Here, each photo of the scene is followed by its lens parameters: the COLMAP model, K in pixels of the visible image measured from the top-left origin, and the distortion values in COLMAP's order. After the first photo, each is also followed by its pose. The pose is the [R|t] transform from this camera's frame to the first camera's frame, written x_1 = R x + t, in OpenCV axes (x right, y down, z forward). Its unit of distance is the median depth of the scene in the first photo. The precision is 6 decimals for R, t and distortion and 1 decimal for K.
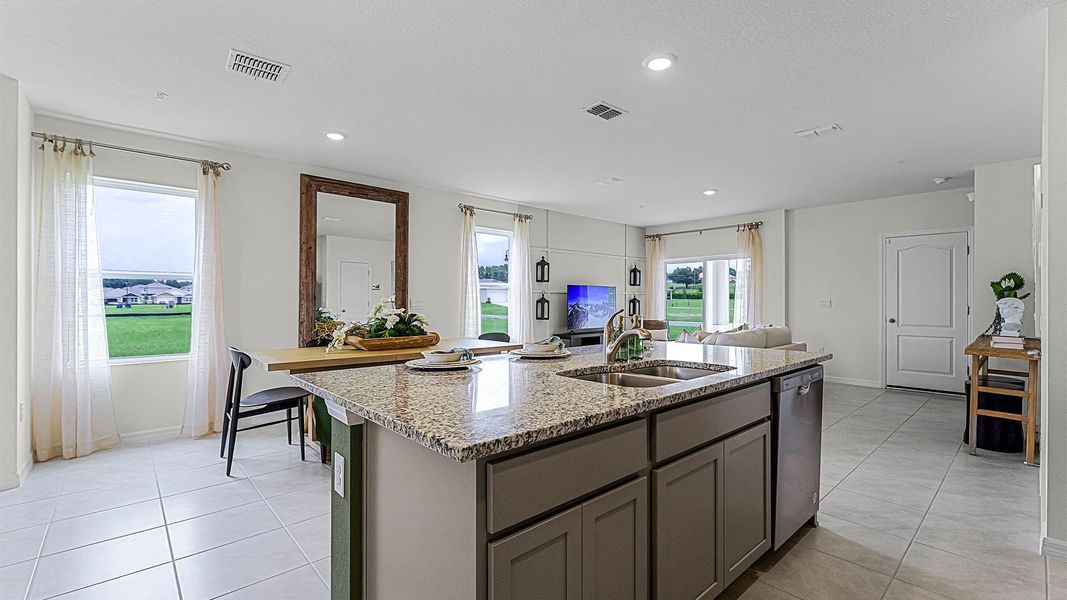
lens RADIAL K [[438.2, 0, 538.0], [0, 438.2, 299.3], [0, 0, 1]] dist [-0.023037, 0.000650]
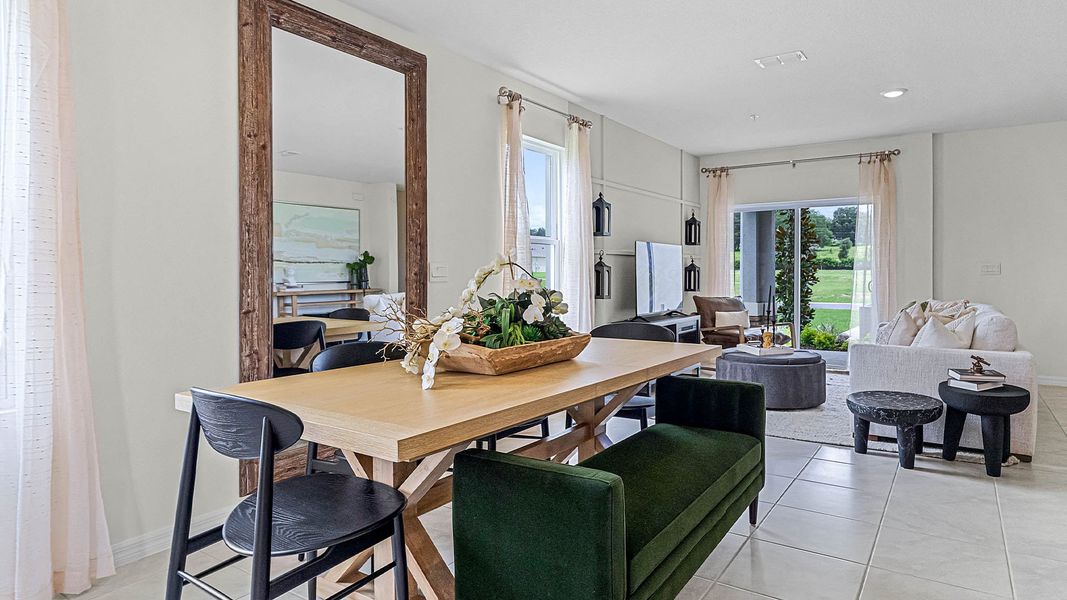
lens RADIAL K [[600.6, 0, 524.8], [0, 600.6, 274.1], [0, 0, 1]] dist [-0.001090, 0.000083]
pose [[0.975528, -0.004431, 0.219829, -0.282844], [0.002998, 0.999972, 0.006850, 0.007375], [-0.219853, -0.006024, 0.975514, 0.236336]]
